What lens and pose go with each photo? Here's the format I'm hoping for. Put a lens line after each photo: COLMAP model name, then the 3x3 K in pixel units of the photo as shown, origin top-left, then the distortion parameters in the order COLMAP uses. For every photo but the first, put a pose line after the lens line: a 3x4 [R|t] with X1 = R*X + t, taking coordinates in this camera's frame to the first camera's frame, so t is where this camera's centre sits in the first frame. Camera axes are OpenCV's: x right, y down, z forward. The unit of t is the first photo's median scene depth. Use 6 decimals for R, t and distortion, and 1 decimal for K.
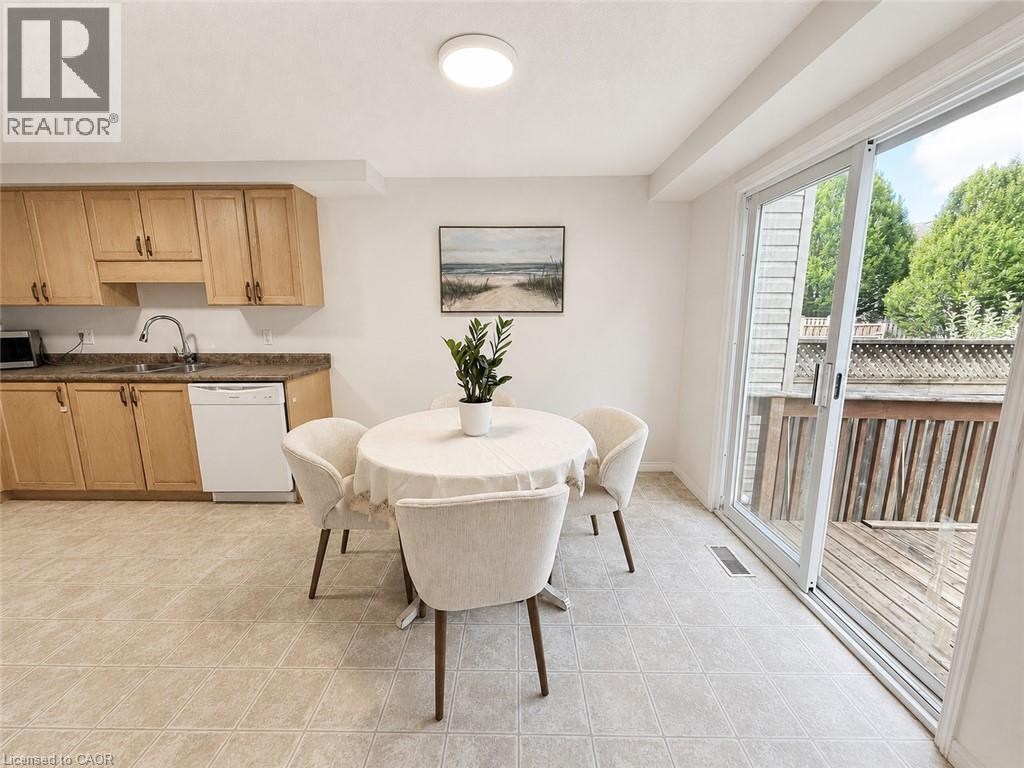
lens RADIAL K [[413.5, 0, 512.0], [0, 413.5, 384.0], [0, 0, 1]] dist [0.000057, 0.000014]
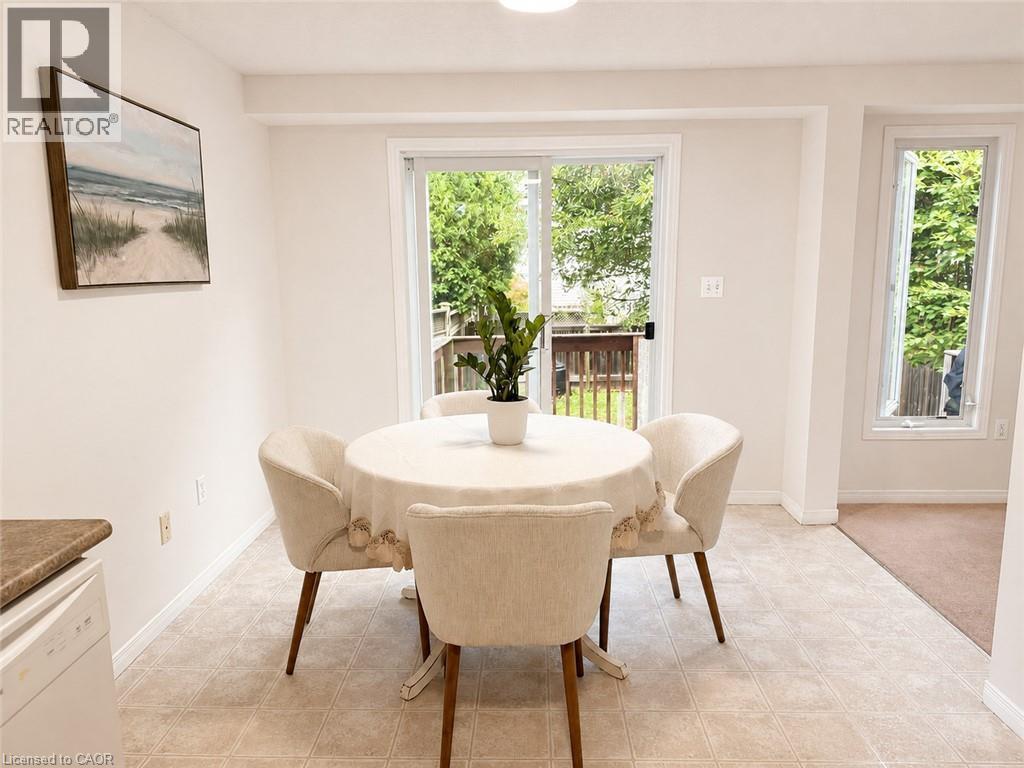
lens RADIAL K [[719.7, 0, 512.0], [0, 719.7, 384.0], [0, 0, 1]] dist [0.001959, -0.000466]
pose [[0.006010, -0.158126, 0.987401, -0.871328], [0.186348, 0.970299, 0.154253, -0.115464], [-0.982465, 0.183073, 0.035298, 0.599103]]
